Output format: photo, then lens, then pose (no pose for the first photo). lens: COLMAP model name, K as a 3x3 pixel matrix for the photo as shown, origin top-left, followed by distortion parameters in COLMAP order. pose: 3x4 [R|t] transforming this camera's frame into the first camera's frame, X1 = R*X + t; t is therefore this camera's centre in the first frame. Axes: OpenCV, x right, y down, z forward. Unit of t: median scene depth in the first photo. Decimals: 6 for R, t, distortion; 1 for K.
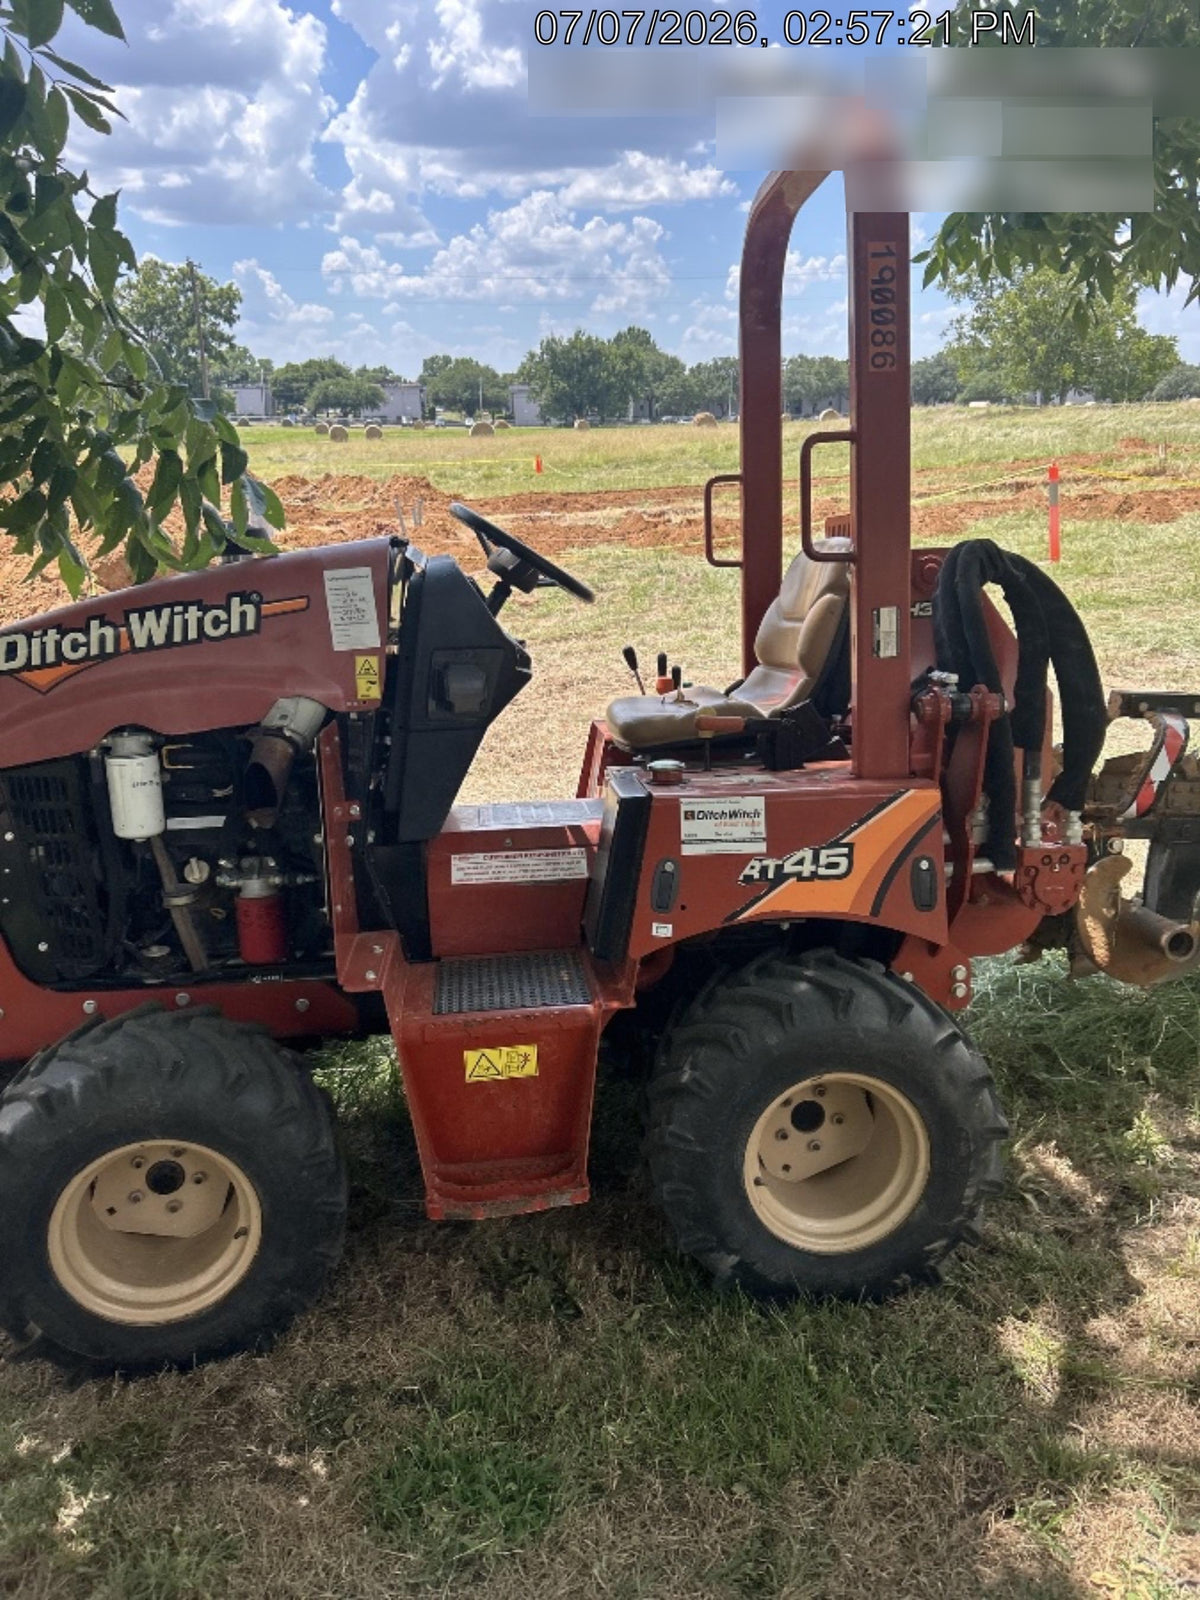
lens RADIAL K [[1208.5, 0, 620.3], [0, 1208.5, 805.8], [0, 0, 1]] dist [0.026423, -0.028632]
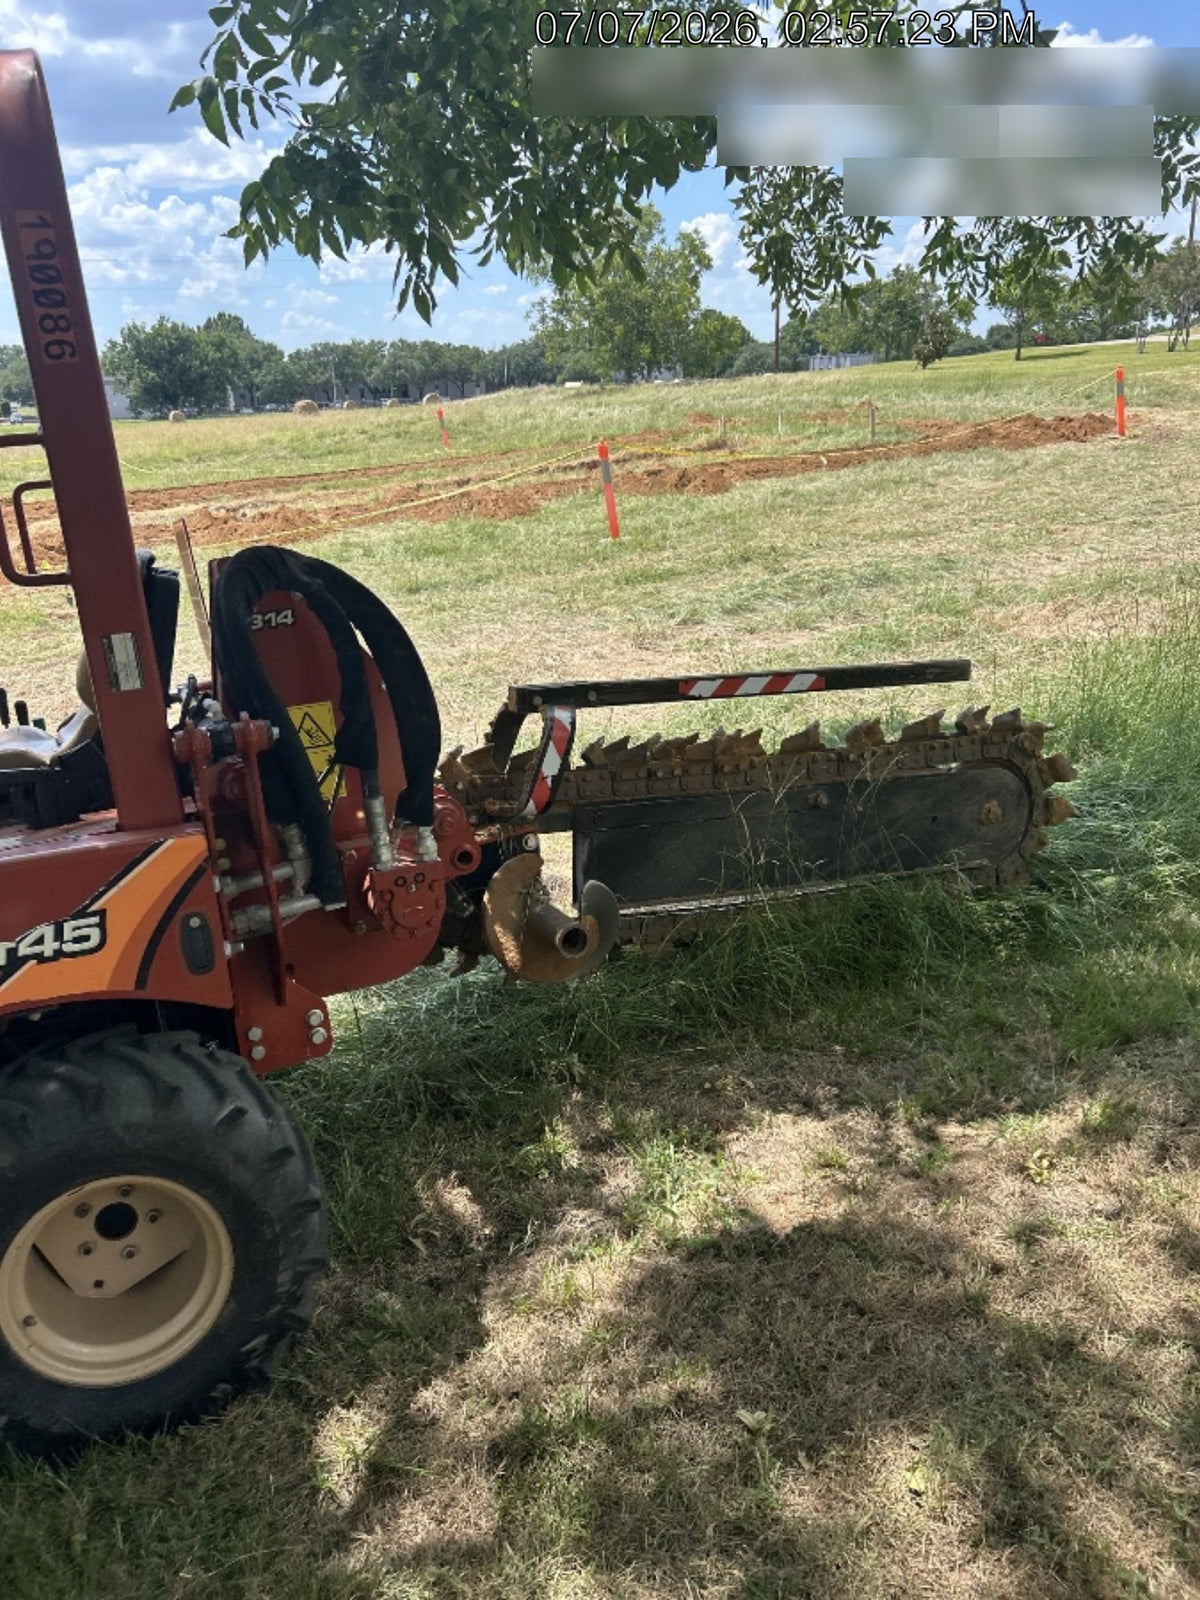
lens RADIAL K [[1199.6, 0, 595.6], [0, 1199.6, 807.9], [0, 0, 1]] dist [0.064592, -0.089611]
pose [[0.959817, -0.119214, 0.254046, 0.336446], [0.115676, 0.992867, 0.028876, -0.027301], [-0.255676, 0.001672, 0.966761, 0.076437]]
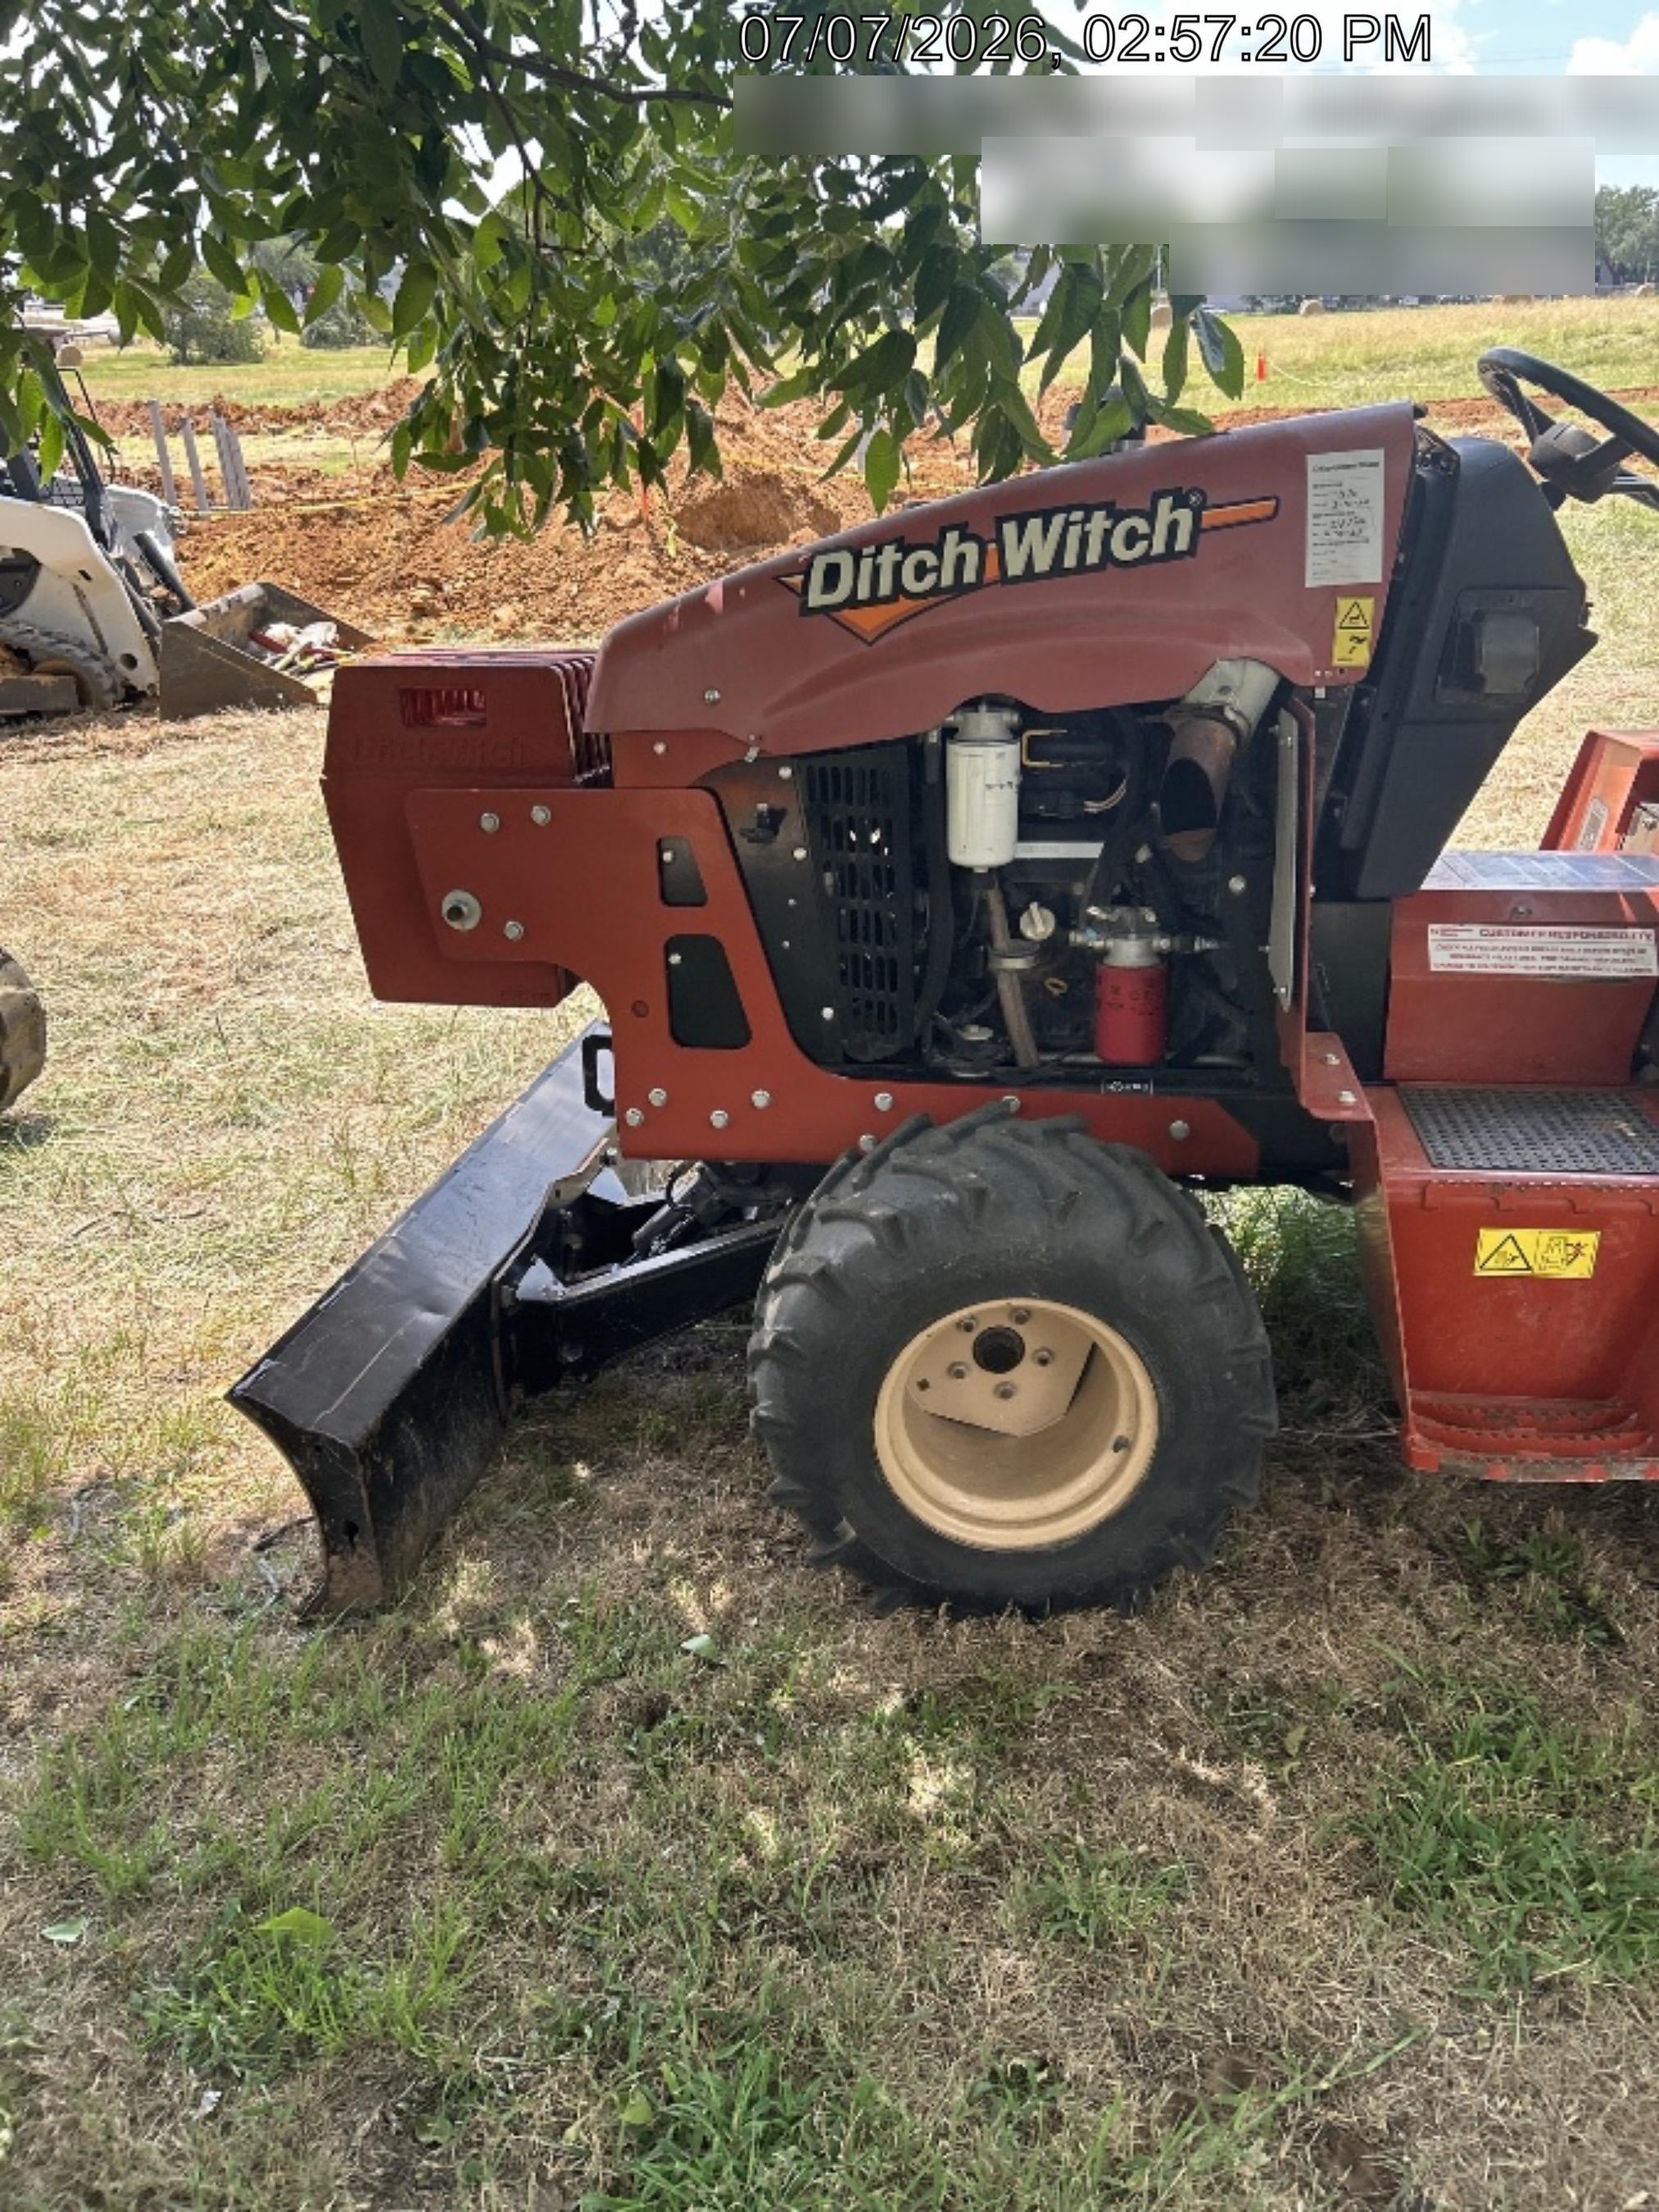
lens RADIAL K [[1670.7, 0, 857.5], [0, 1670.7, 1114.0], [0, 0, 1]] dist [0.026423, -0.028632]
pose [[0.964638, 0.099074, -0.244249, -0.202210], [-0.063992, 0.986973, 0.147612, 0.027330], [0.255692, -0.126762, 0.958412, 0.055516]]
